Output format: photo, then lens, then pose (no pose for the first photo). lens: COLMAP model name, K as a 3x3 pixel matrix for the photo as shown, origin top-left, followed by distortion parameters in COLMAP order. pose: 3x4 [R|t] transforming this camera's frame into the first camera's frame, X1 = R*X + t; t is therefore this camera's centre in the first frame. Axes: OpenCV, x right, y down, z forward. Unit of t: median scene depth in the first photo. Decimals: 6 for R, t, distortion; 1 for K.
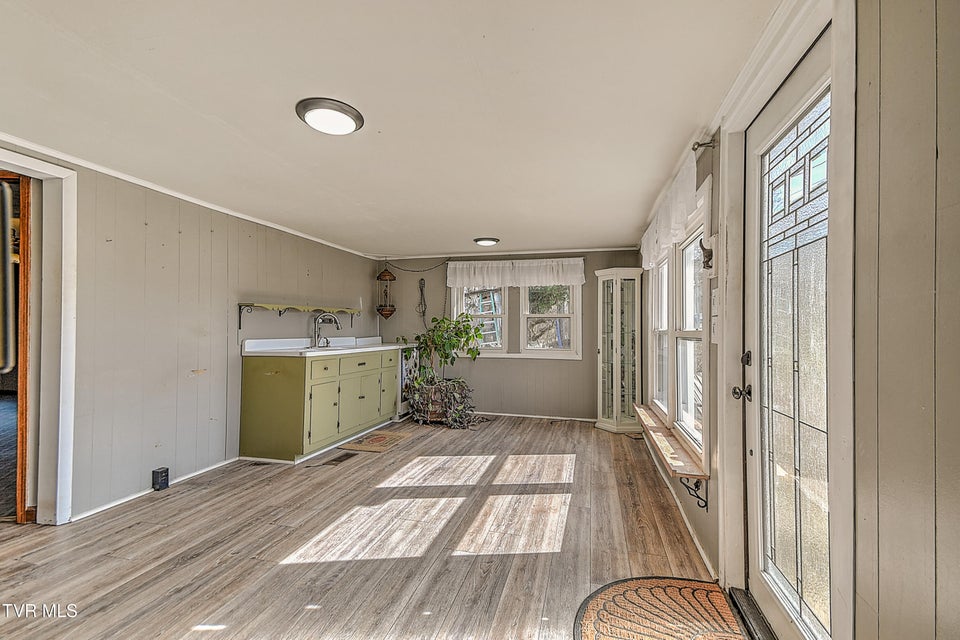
lens RADIAL K [[413.7, 0, 480.3], [0, 413.7, 322.8], [0, 0, 1]] dist [0.039986, -0.007140]
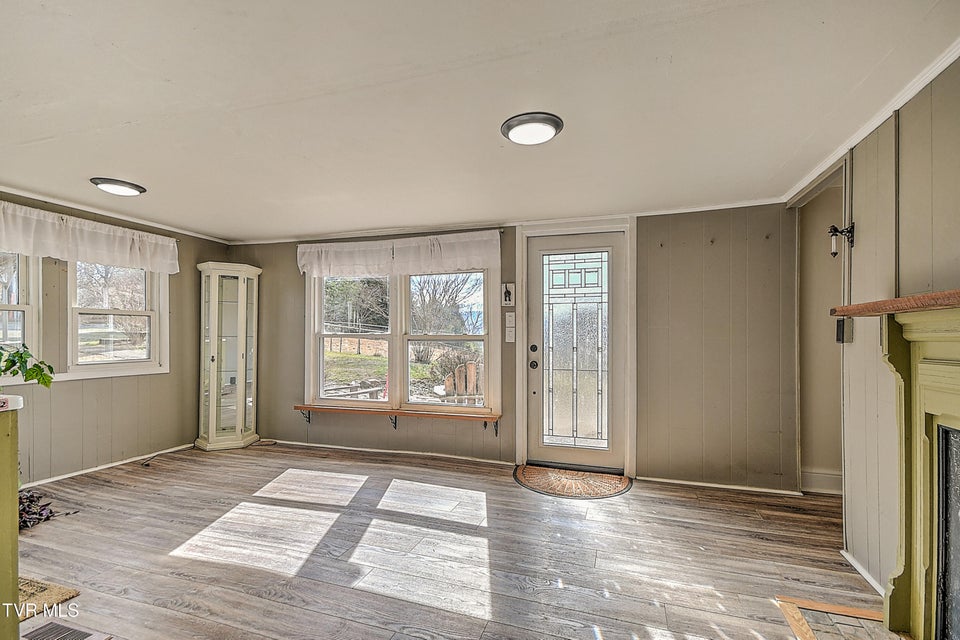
lens RADIAL K [[430.2, 0, 478.6], [0, 430.2, 335.5], [0, 0, 1]] dist [0.013750, -0.009841]
pose [[0.060442, -0.002041, 0.998170, -0.842943], [-0.019515, 0.999804, 0.003226, 0.011935], [-0.997981, -0.019674, 0.060391, 0.637634]]
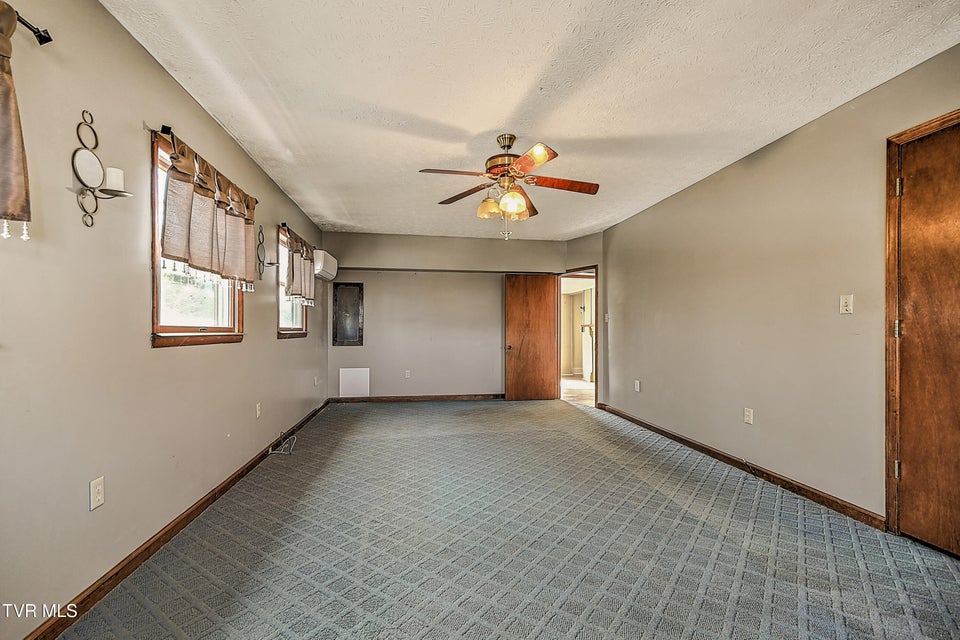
lens RADIAL K [[432.6, 0, 480.0], [0, 432.6, 320.0], [0, 0, 1]] dist [0.012179, -0.009804]
pose [[-0.401917, 0.015166, 0.915551, -2.049505], [-0.019281, 0.999501, -0.025021, 0.016053], [-0.915473, -0.027710, -0.401424, 1.553904]]
